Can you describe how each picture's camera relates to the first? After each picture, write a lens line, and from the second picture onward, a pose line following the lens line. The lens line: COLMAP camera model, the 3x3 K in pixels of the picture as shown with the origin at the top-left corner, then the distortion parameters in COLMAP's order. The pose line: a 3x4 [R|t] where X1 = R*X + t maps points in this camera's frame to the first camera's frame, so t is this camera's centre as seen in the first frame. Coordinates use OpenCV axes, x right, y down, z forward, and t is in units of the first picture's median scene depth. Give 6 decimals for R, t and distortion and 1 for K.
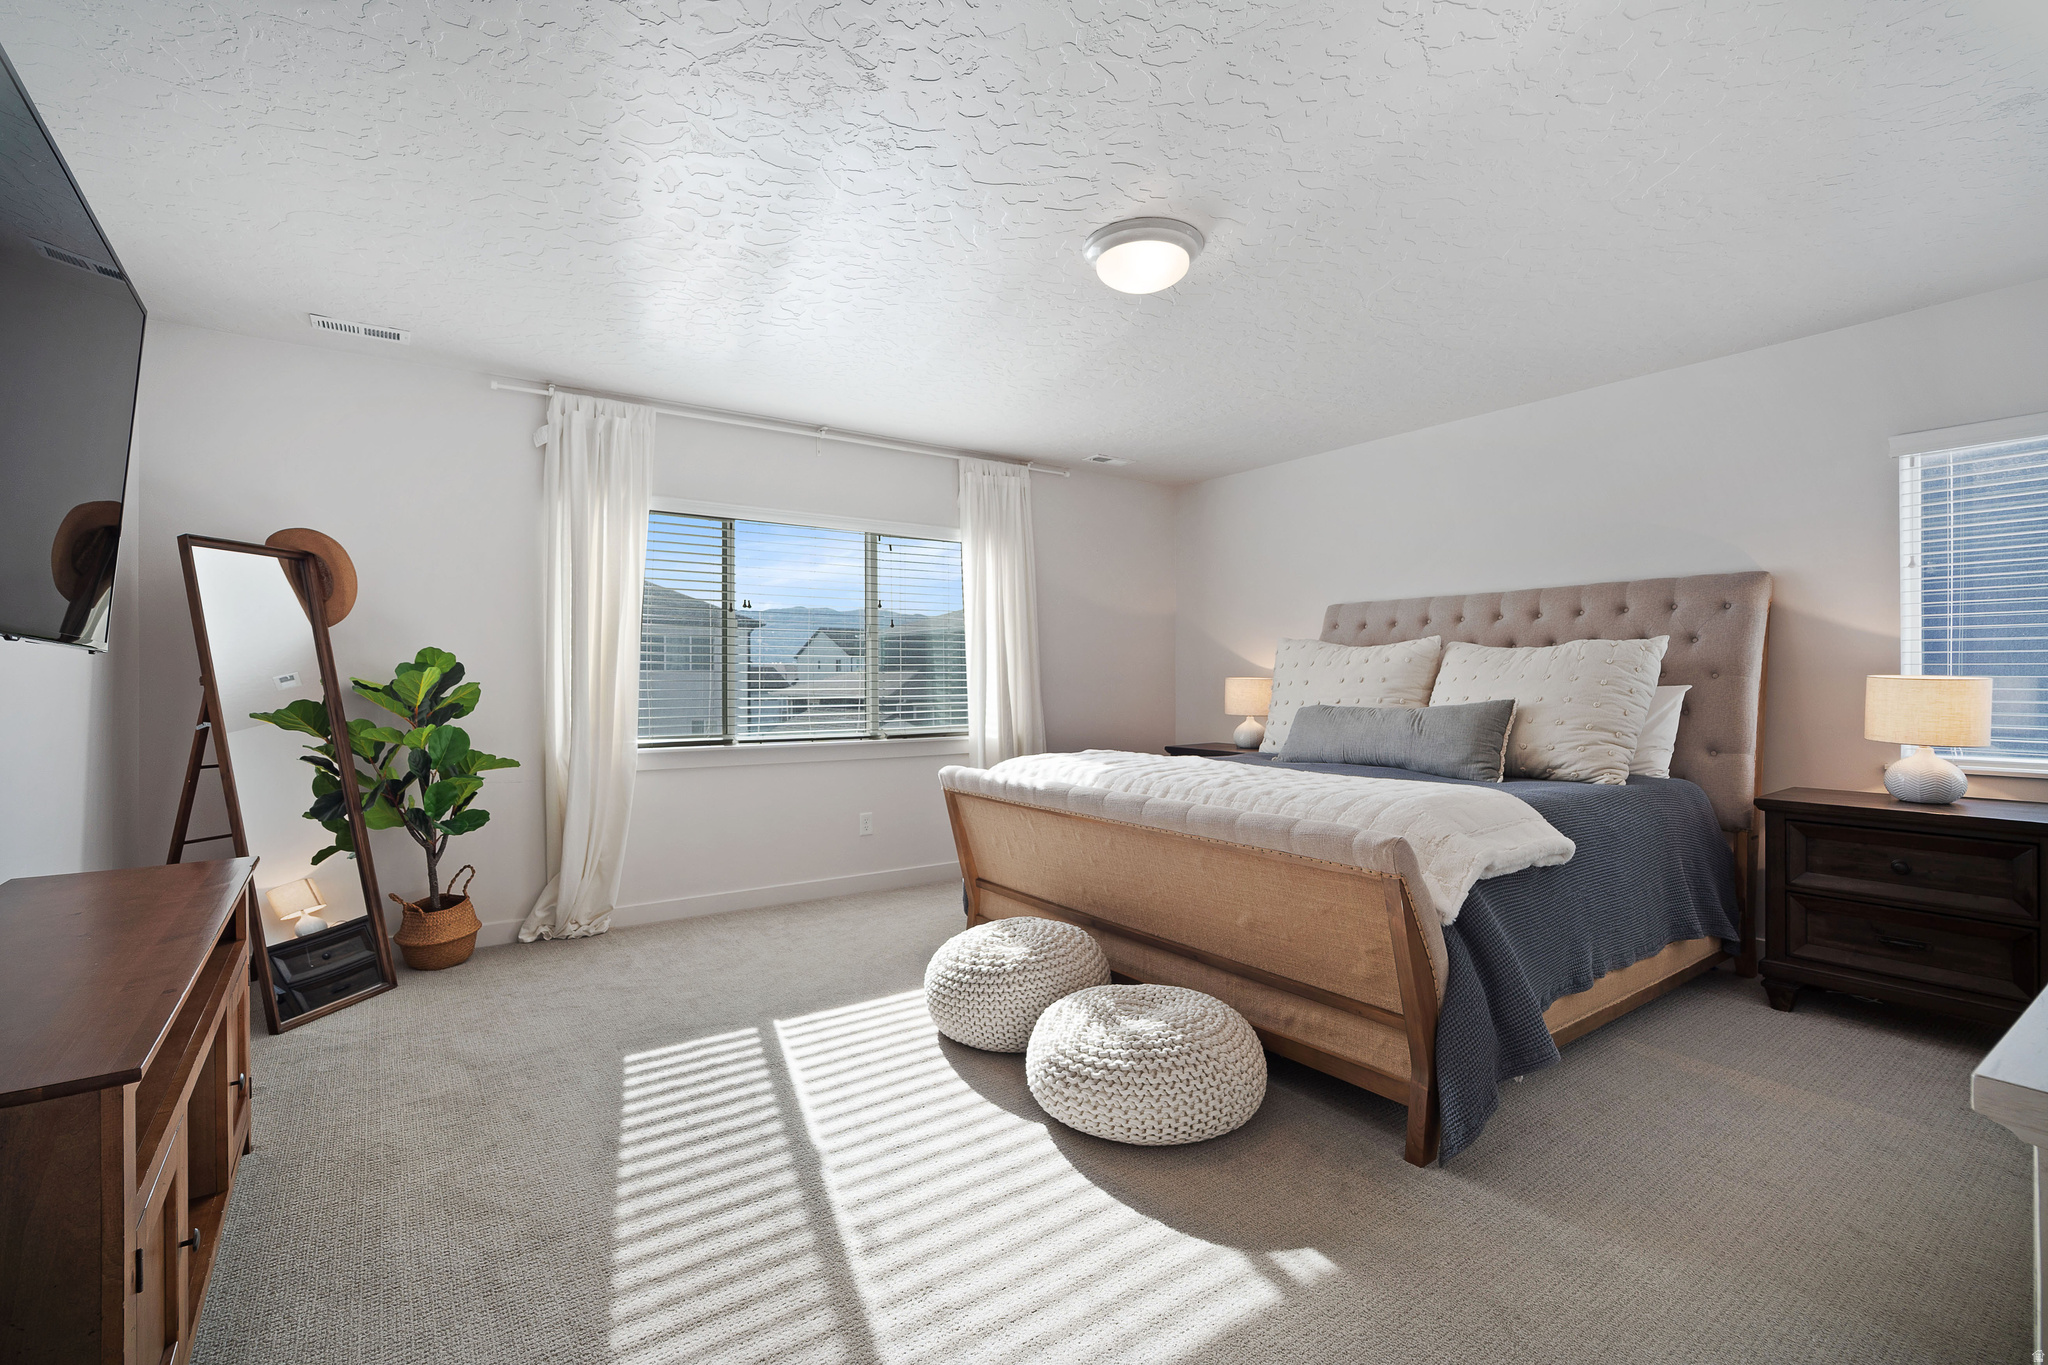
lens RADIAL K [[914.6, 0, 1008.8], [0, 914.6, 670.6], [0, 0, 1]] dist [-0.022009, 0.010371]
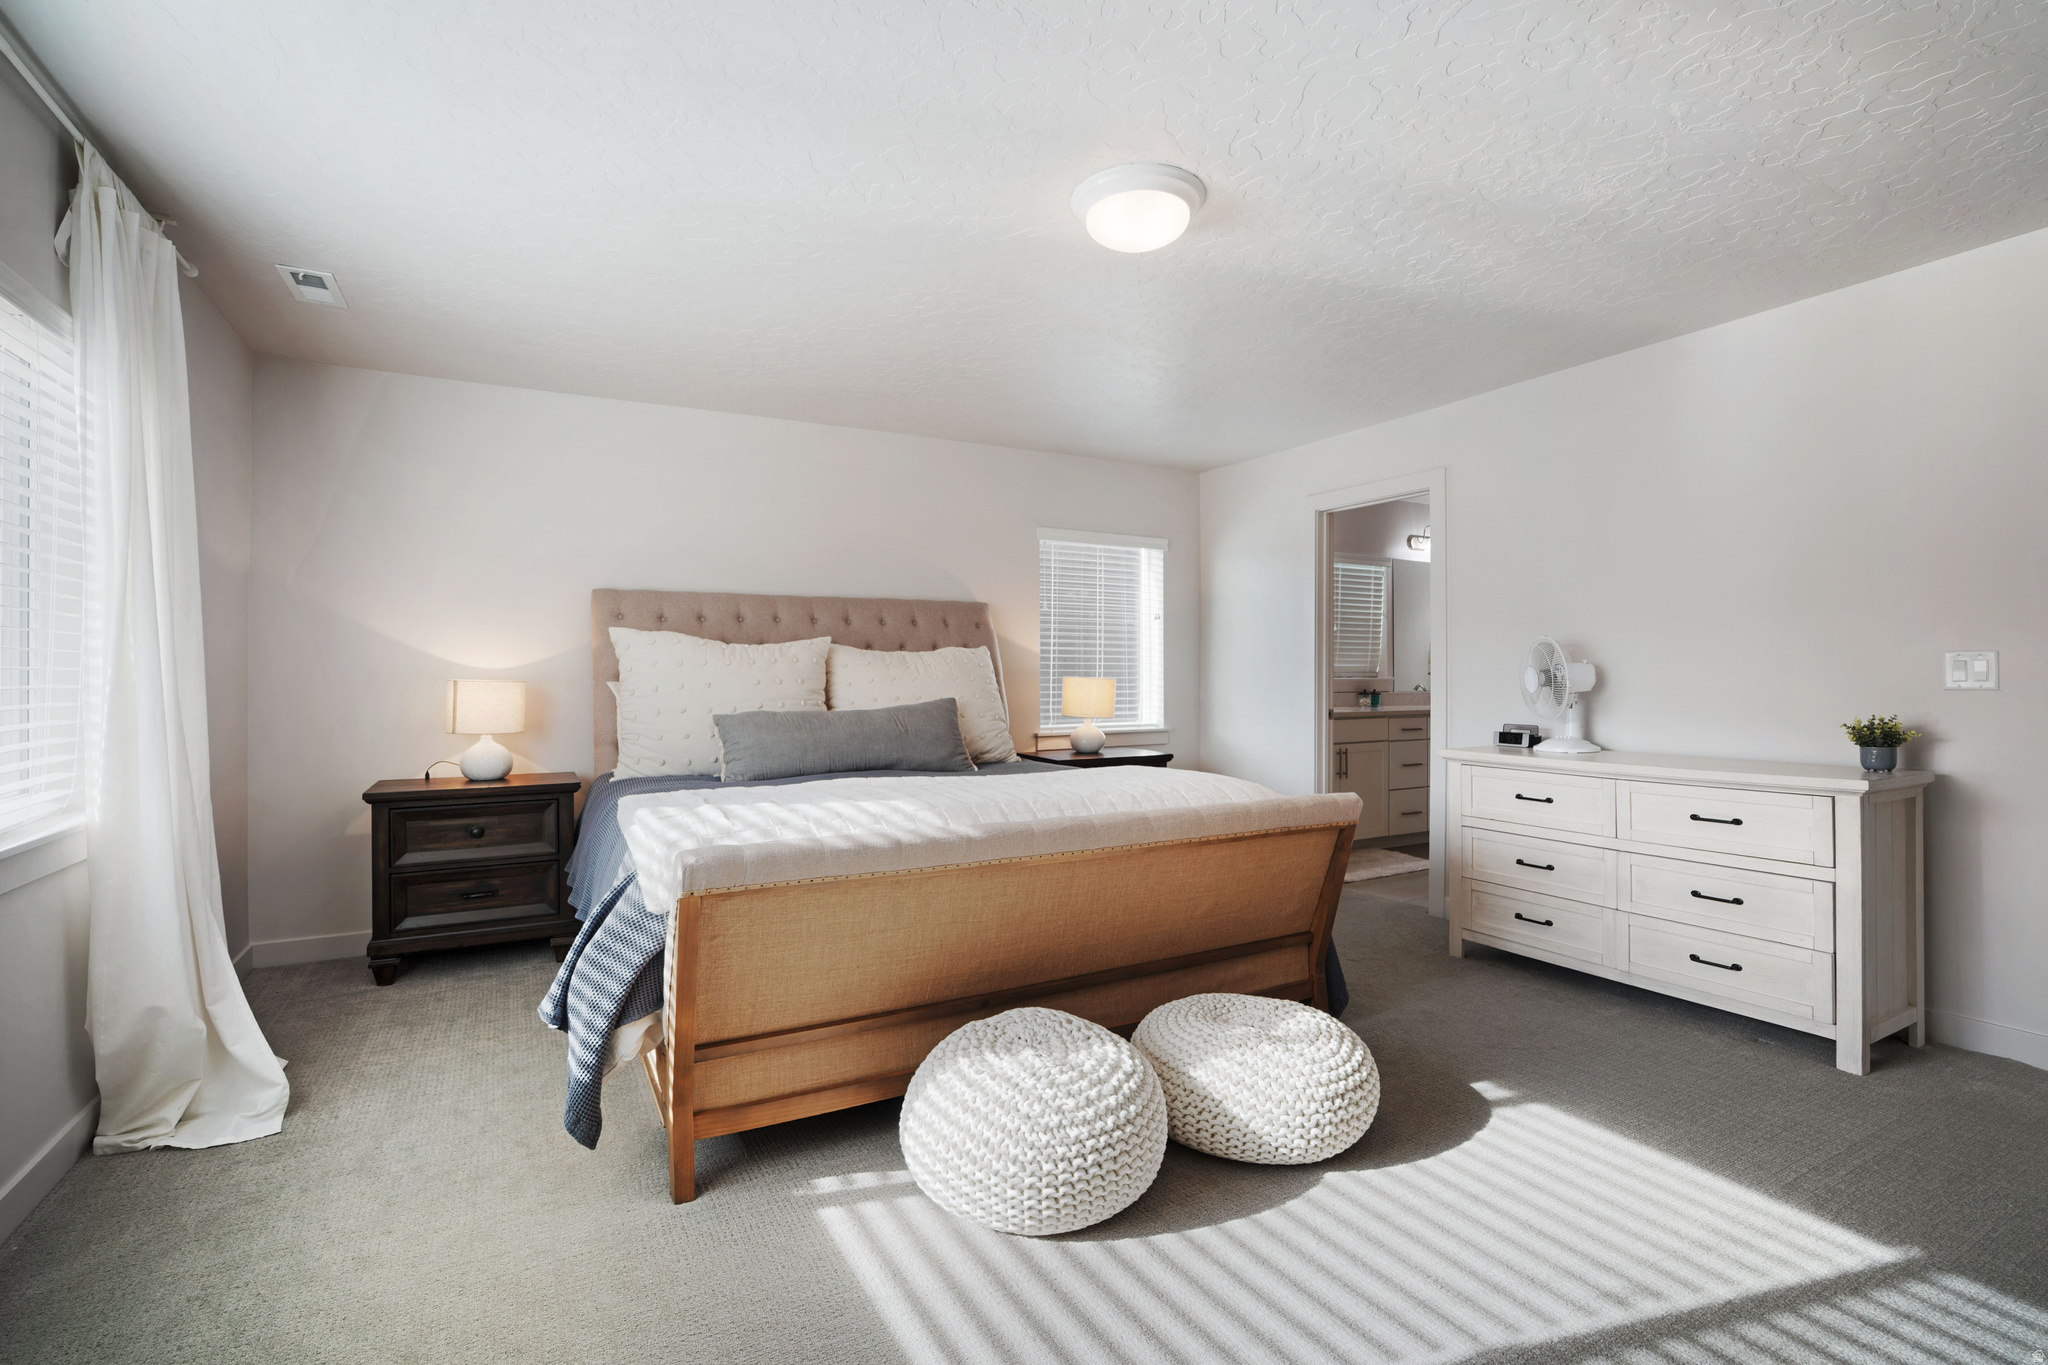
lens RADIAL K [[914.6, 0, 1008.8], [0, 914.6, 670.6], [0, 0, 1]] dist [-0.022009, 0.010371]
pose [[0.113555, 0.004555, 0.993521, -0.686984], [-0.006705, 0.999970, -0.003818, 0.001107], [-0.993509, -0.006228, 0.113582, 0.923167]]
